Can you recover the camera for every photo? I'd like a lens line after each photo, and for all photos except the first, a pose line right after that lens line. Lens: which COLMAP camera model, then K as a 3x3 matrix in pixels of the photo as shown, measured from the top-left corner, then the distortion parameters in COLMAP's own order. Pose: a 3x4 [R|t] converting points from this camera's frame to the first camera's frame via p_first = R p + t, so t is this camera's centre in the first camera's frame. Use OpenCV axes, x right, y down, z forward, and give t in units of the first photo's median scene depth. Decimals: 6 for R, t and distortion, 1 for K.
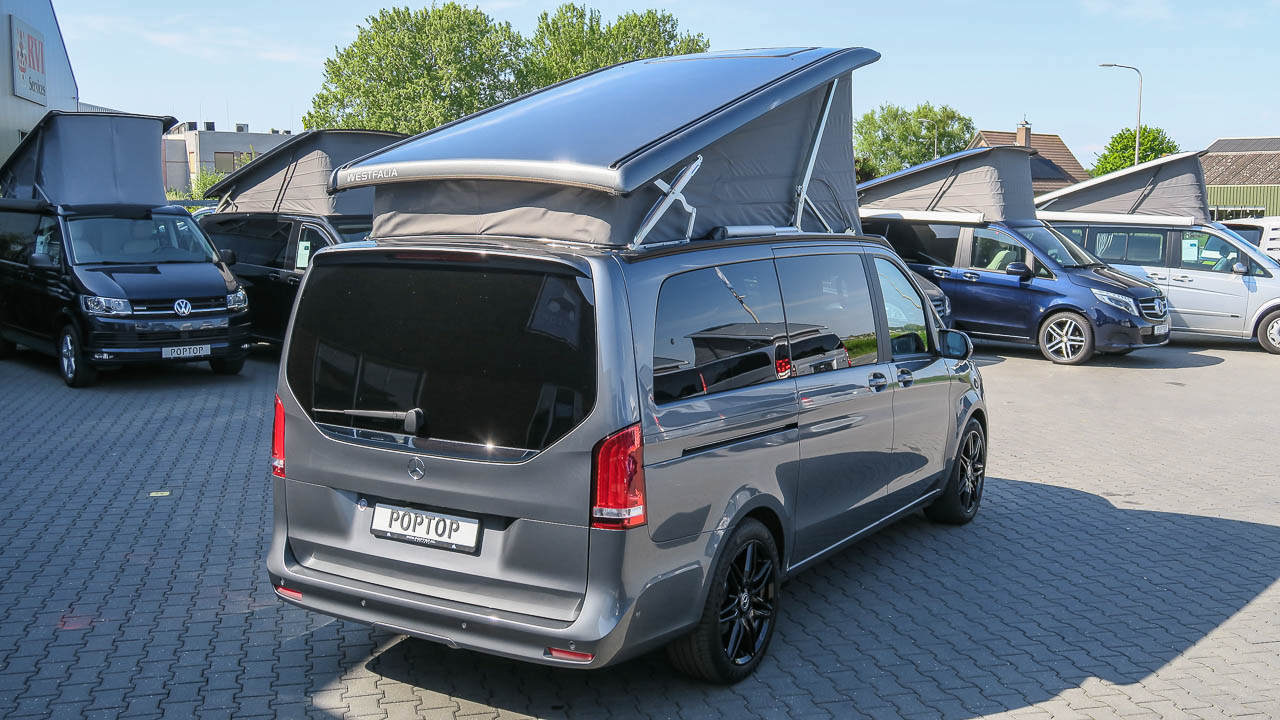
lens RADIAL K [[1267.7, 0, 640.0], [0, 1267.7, 360.0], [0, 0, 1]] dist [-0.003471, 0.013210]
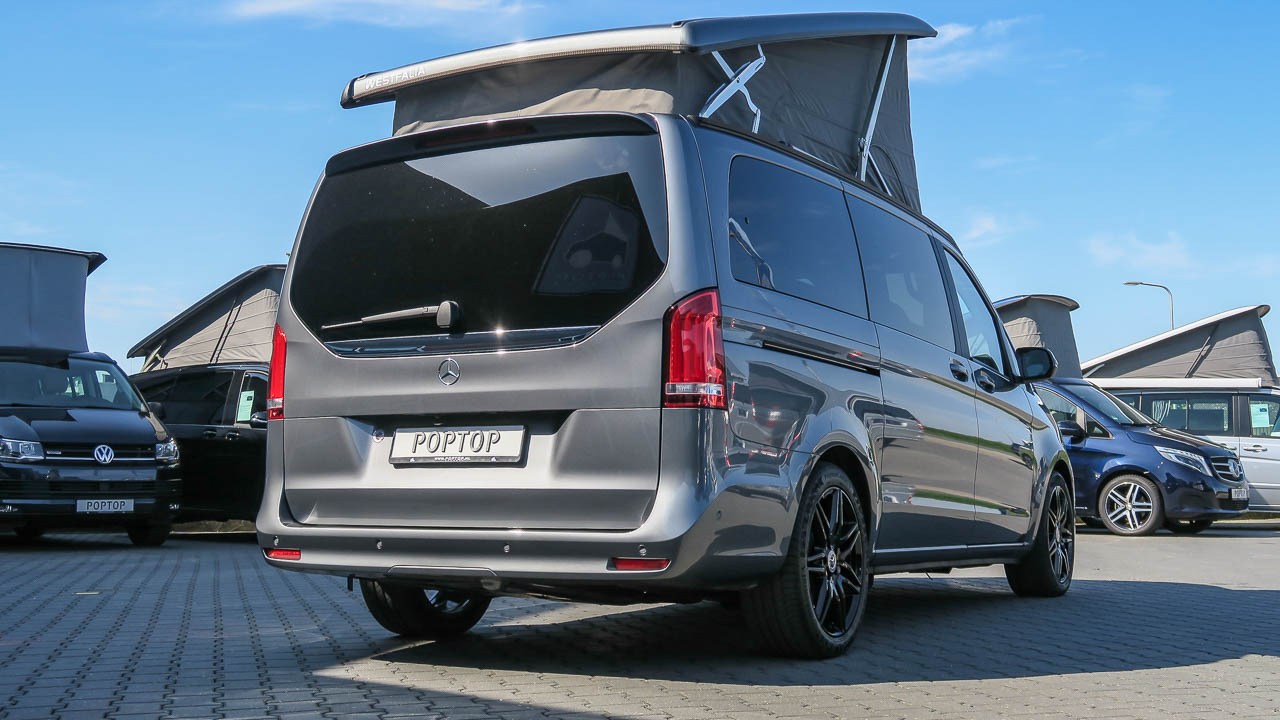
lens RADIAL K [[1472.6, 0, 640.0], [0, 1472.6, 360.0], [0, 0, 1]] dist [0.004126, 0.047938]
pose [[0.999583, -0.009880, 0.027131, -0.026707], [0.015195, 0.979000, -0.203292, 0.099546], [-0.024553, 0.203619, 0.978742, 0.009992]]
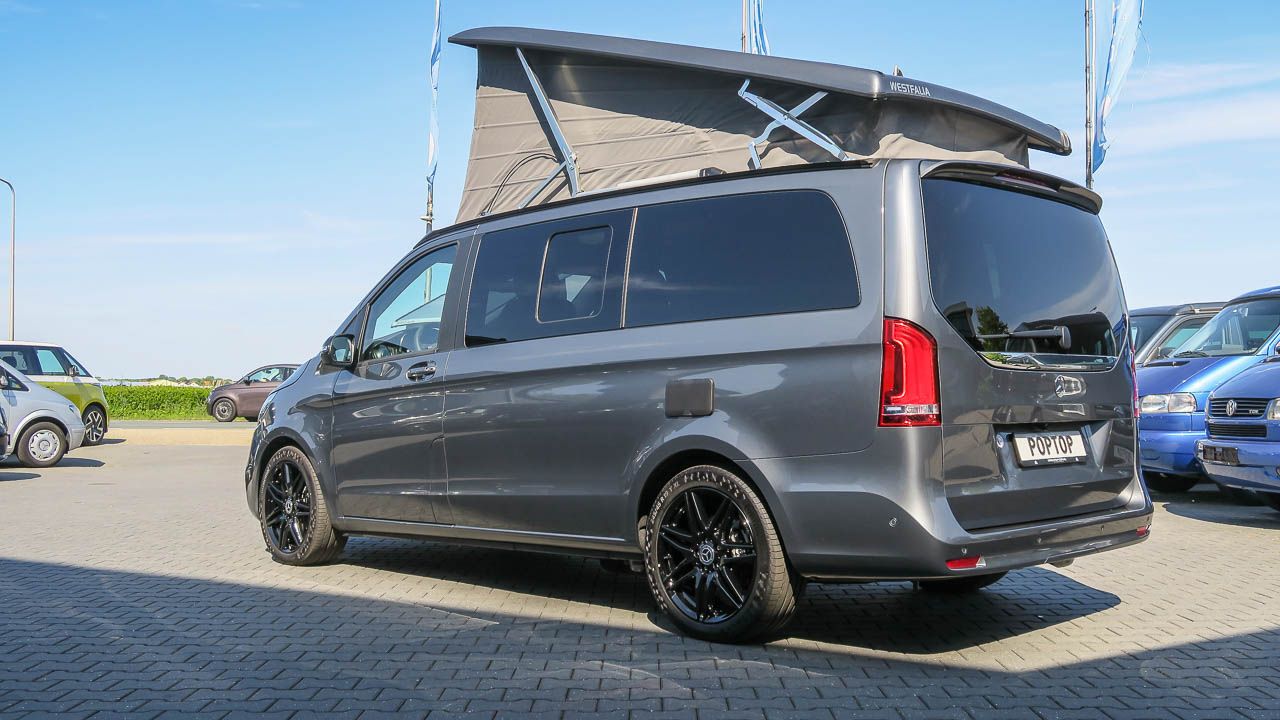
lens RADIAL K [[1300.4, 0, 640.0], [0, 1300.4, 360.0], [0, 0, 1]] dist [0.002678, -0.027398]
pose [[0.243198, 0.015824, 0.969847, -0.444955], [0.128990, 0.990459, -0.048506, 0.025546], [-0.961362, 0.136897, 0.238837, 0.379765]]
